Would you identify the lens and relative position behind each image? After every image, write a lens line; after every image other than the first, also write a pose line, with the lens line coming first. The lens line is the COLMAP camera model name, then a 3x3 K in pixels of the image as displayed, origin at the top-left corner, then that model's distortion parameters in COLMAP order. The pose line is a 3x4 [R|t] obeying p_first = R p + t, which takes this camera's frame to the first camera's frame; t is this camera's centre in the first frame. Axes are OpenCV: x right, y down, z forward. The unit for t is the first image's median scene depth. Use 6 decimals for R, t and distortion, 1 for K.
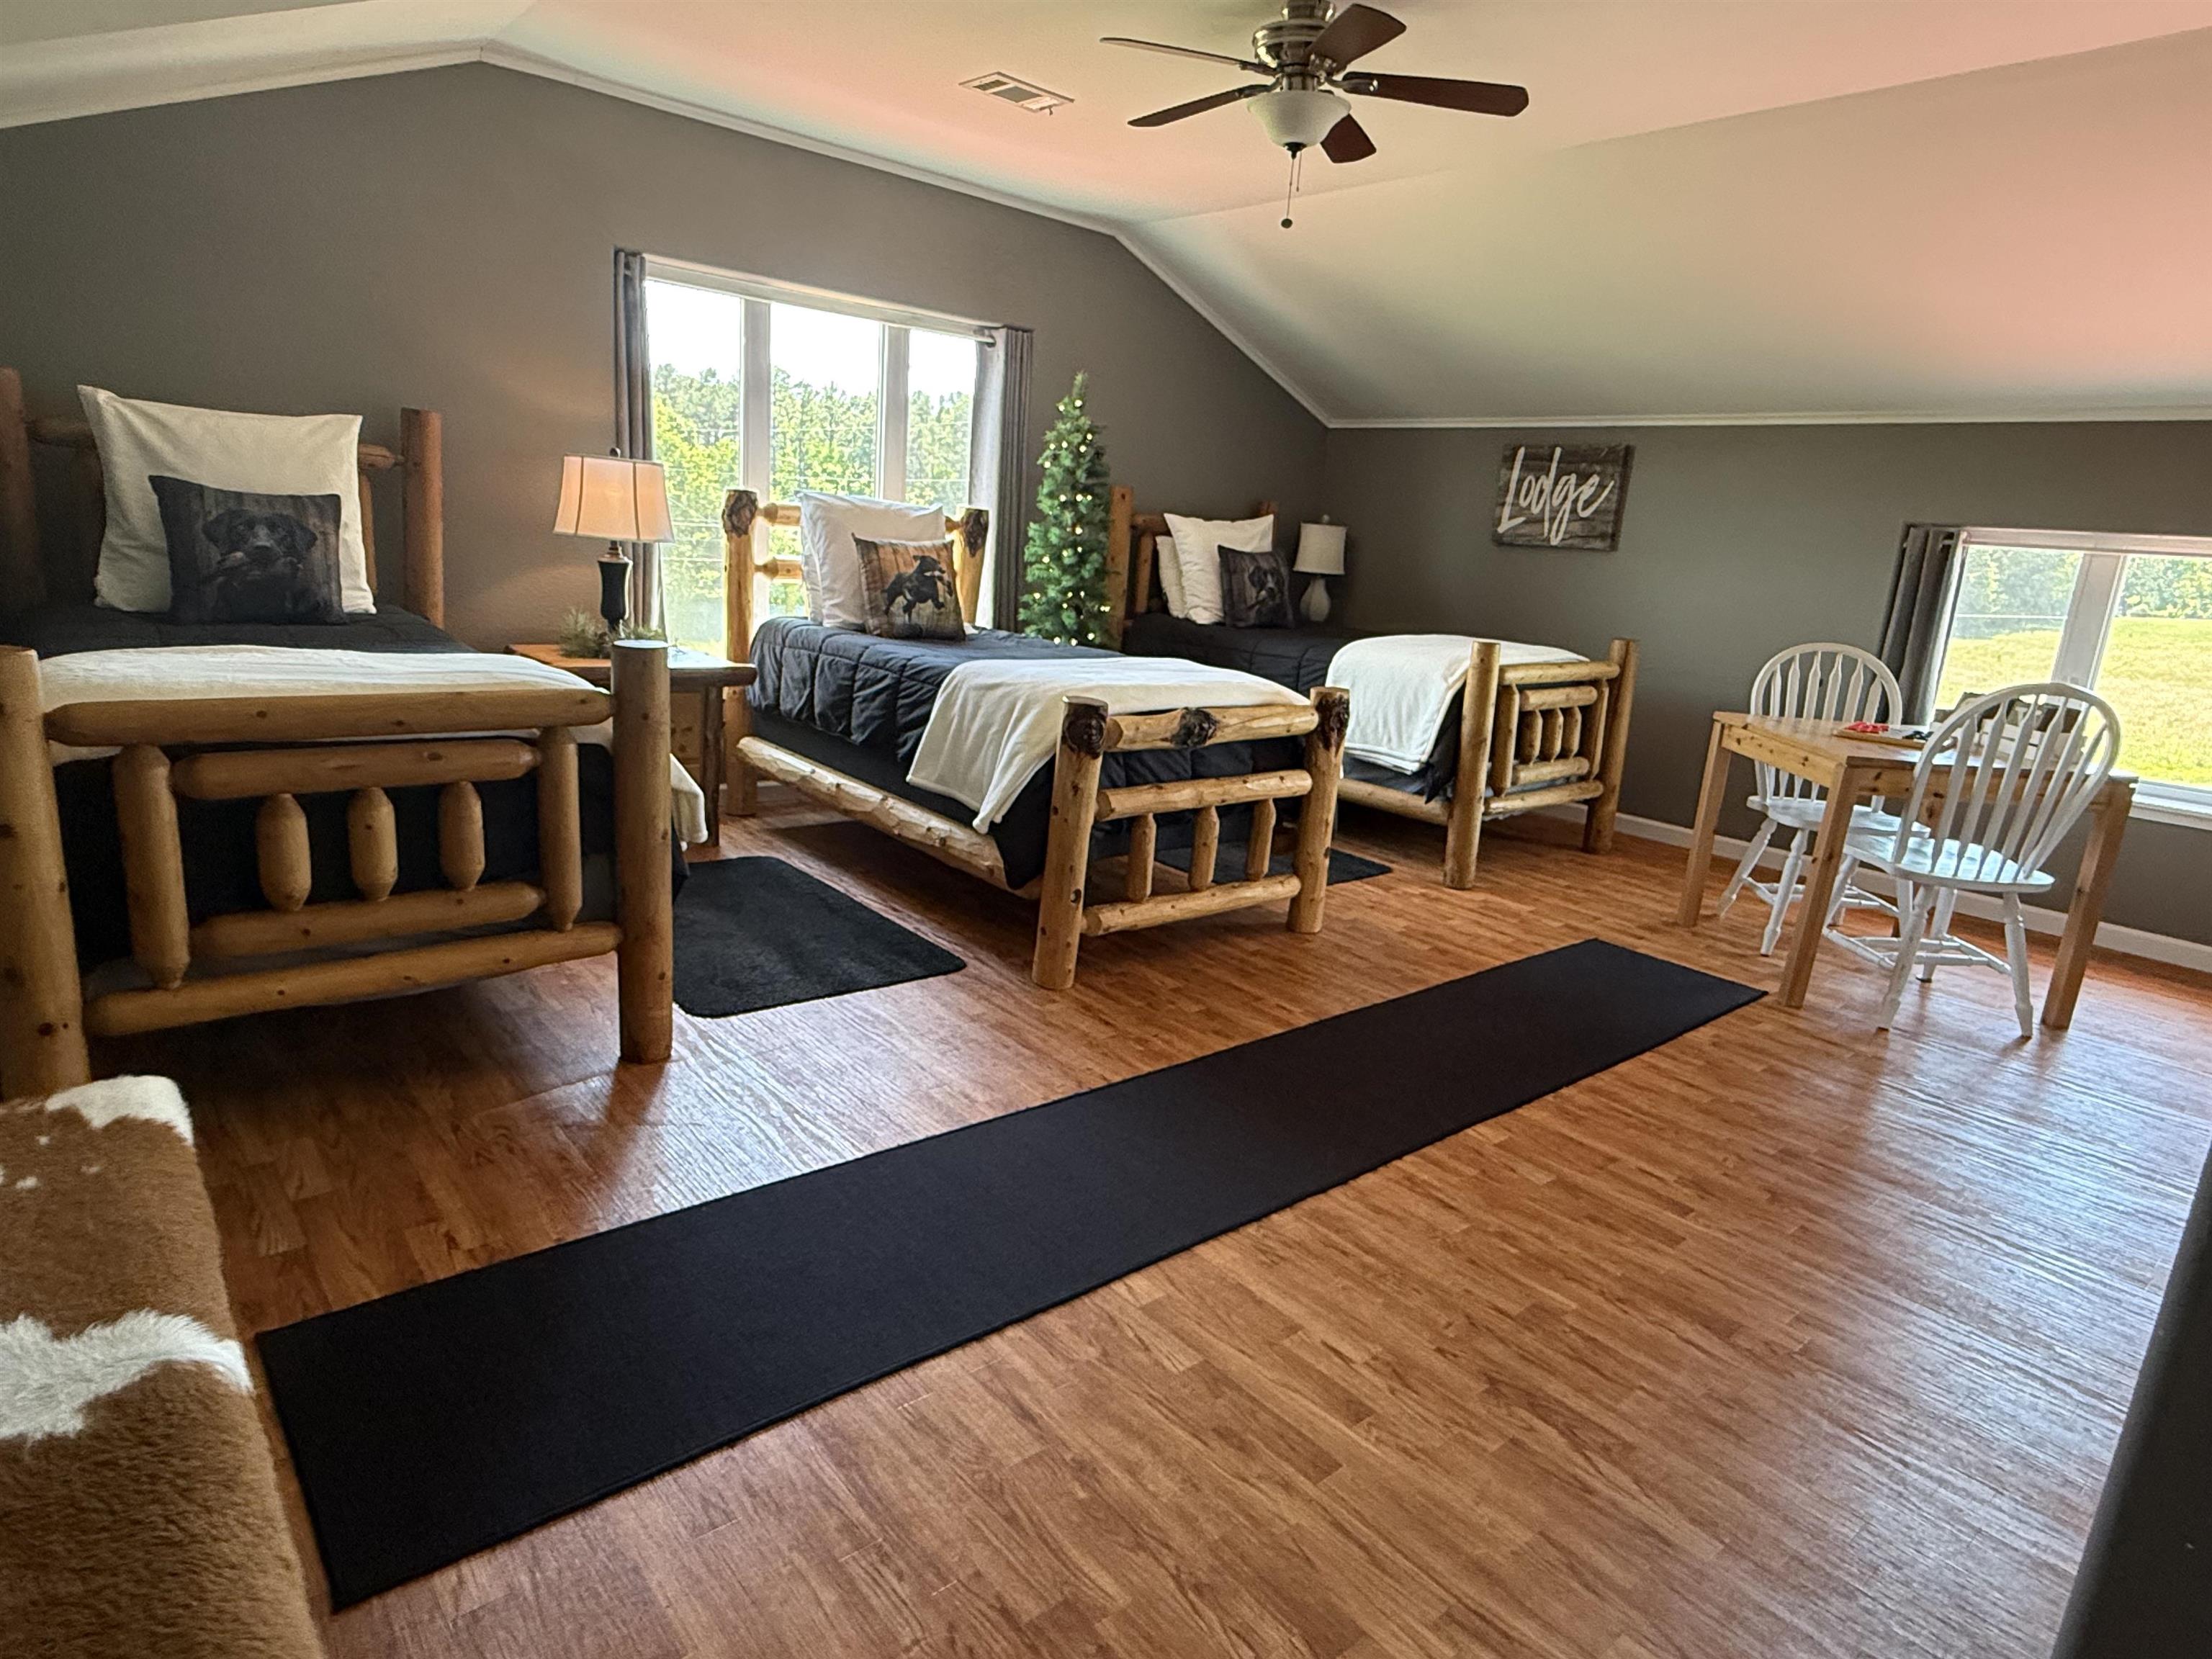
lens RADIAL K [[1232.0, 0, 1106.0], [0, 1232.0, 829.5], [0, 0, 1]] dist [0.000047, 0.000546]
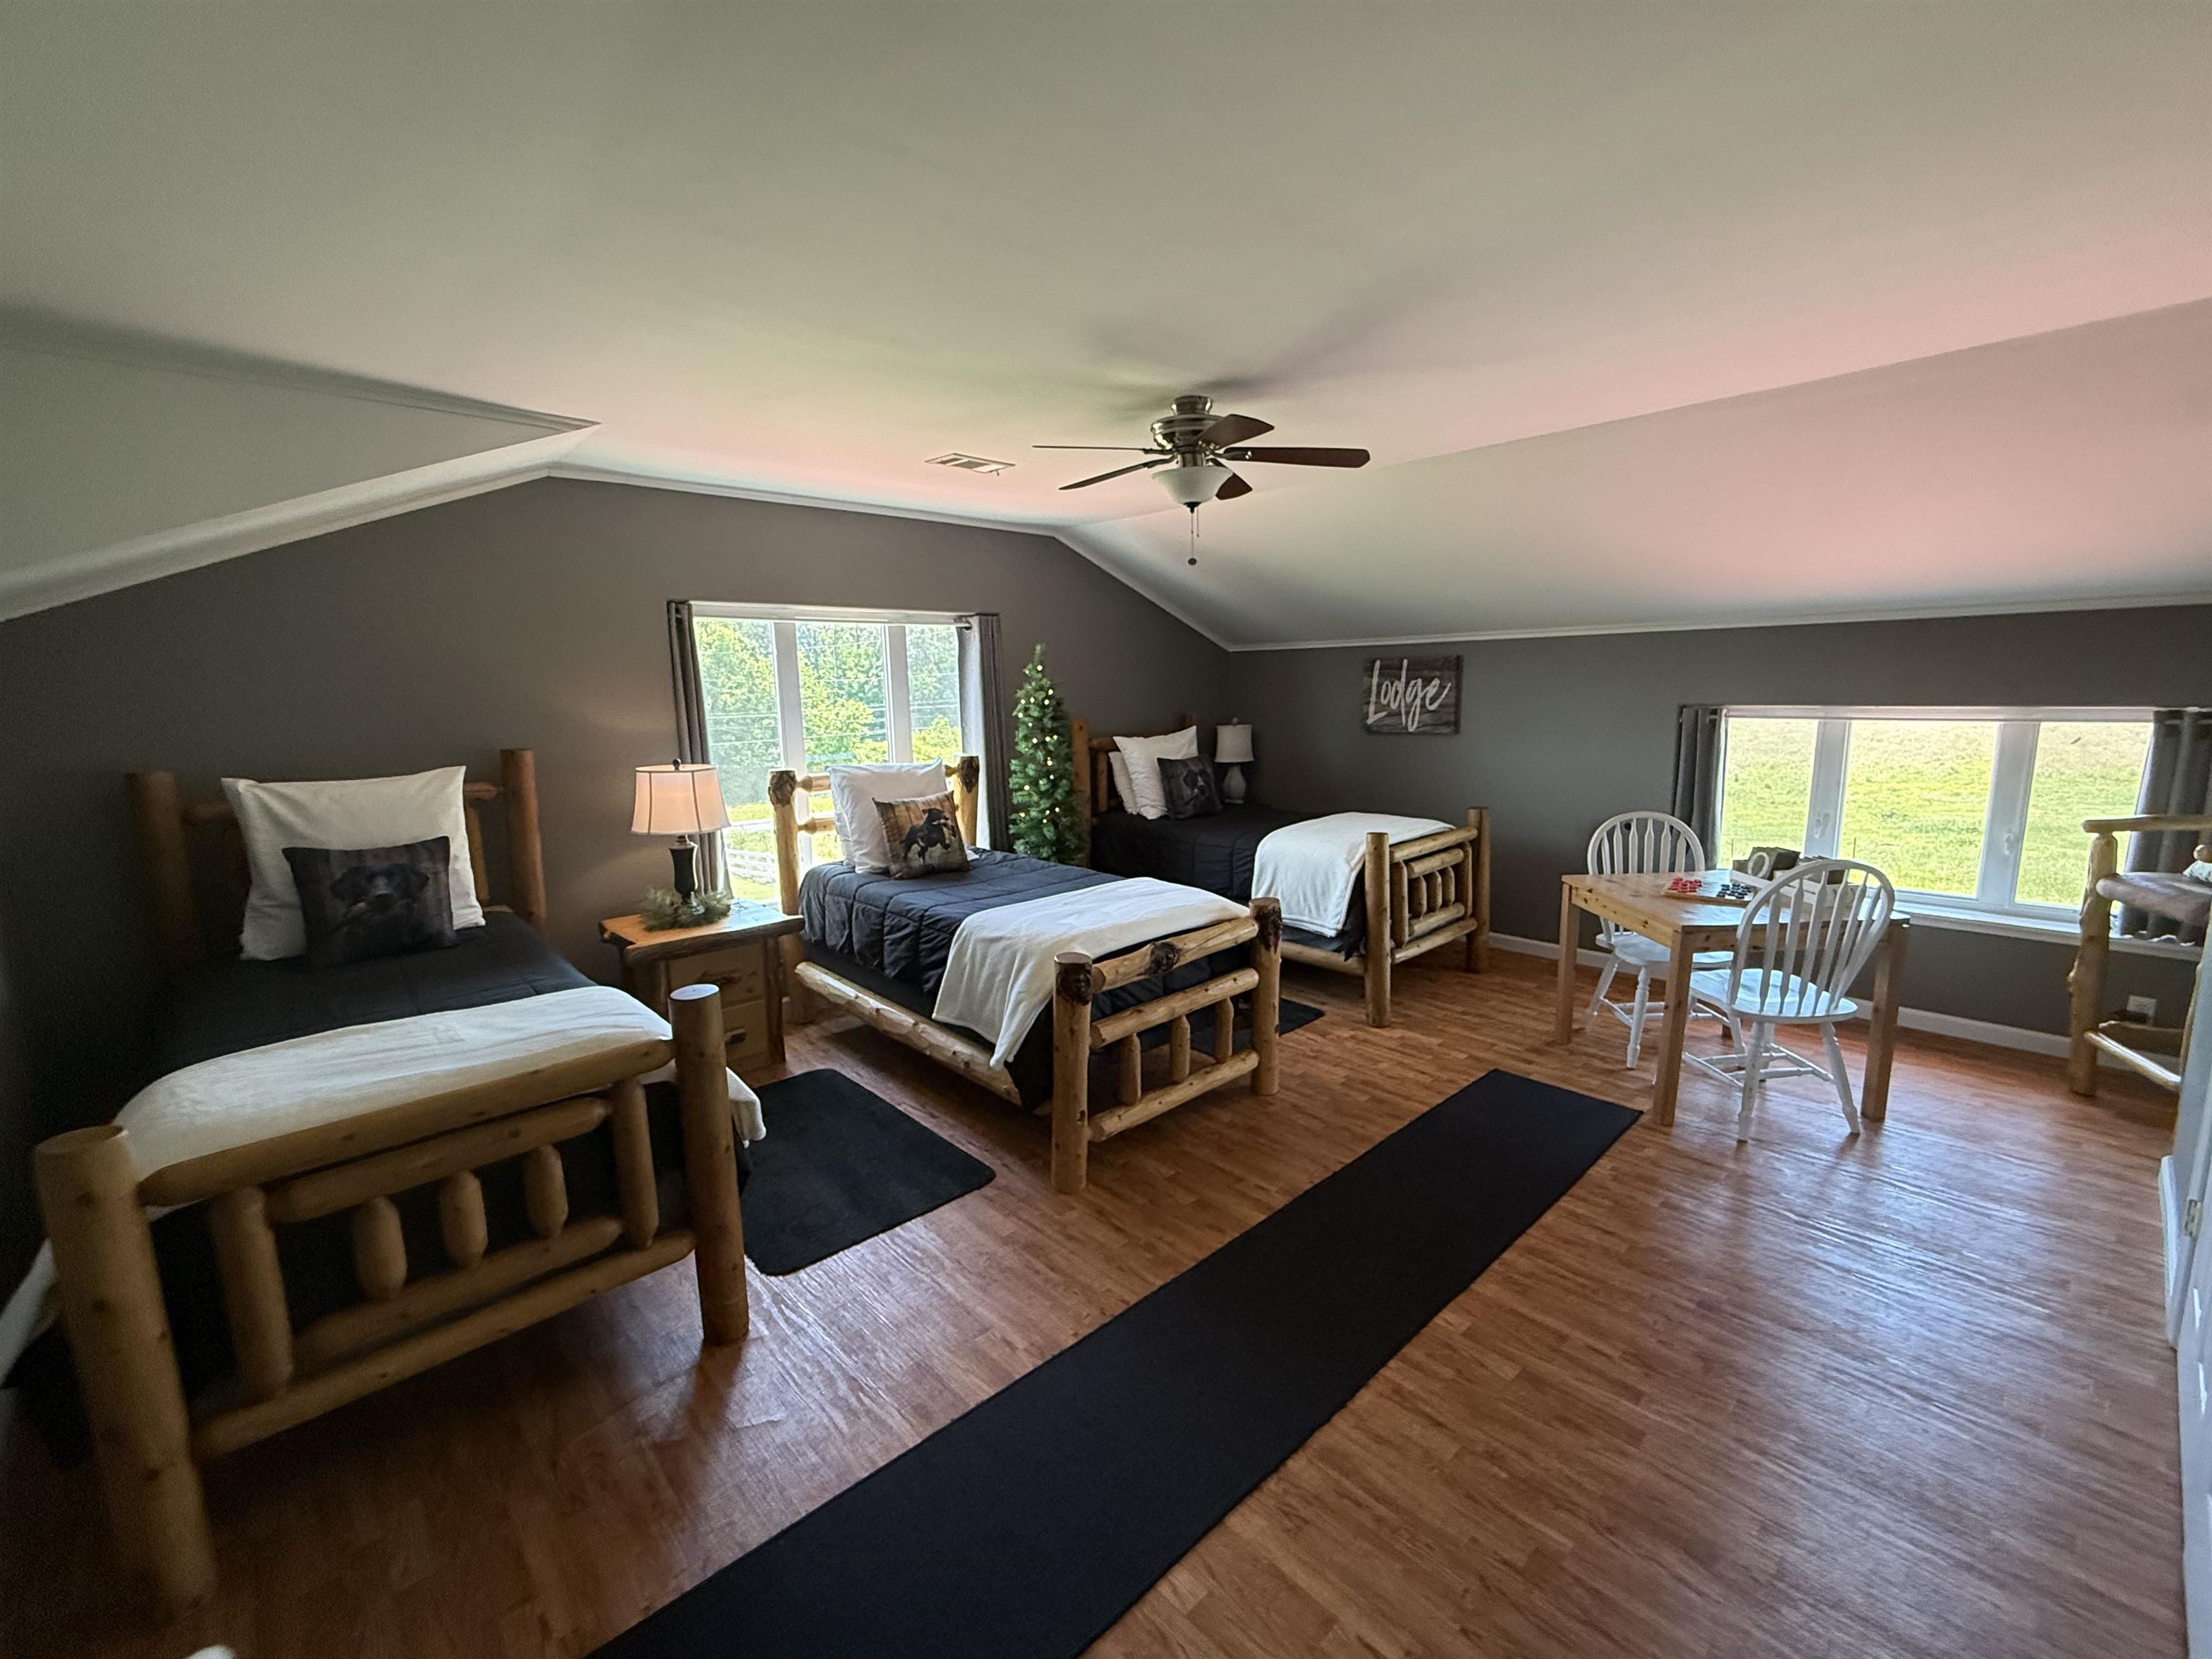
lens RADIAL K [[910.6, 0, 1110.2], [0, 910.6, 830.1], [0, 0, 1]] dist [0.000341, -0.000523]
pose [[0.994161, -0.102516, 0.033692, 0.002211], [0.104813, 0.991623, -0.075491, -0.134973], [-0.025670, 0.078581, 0.996577, 0.077524]]
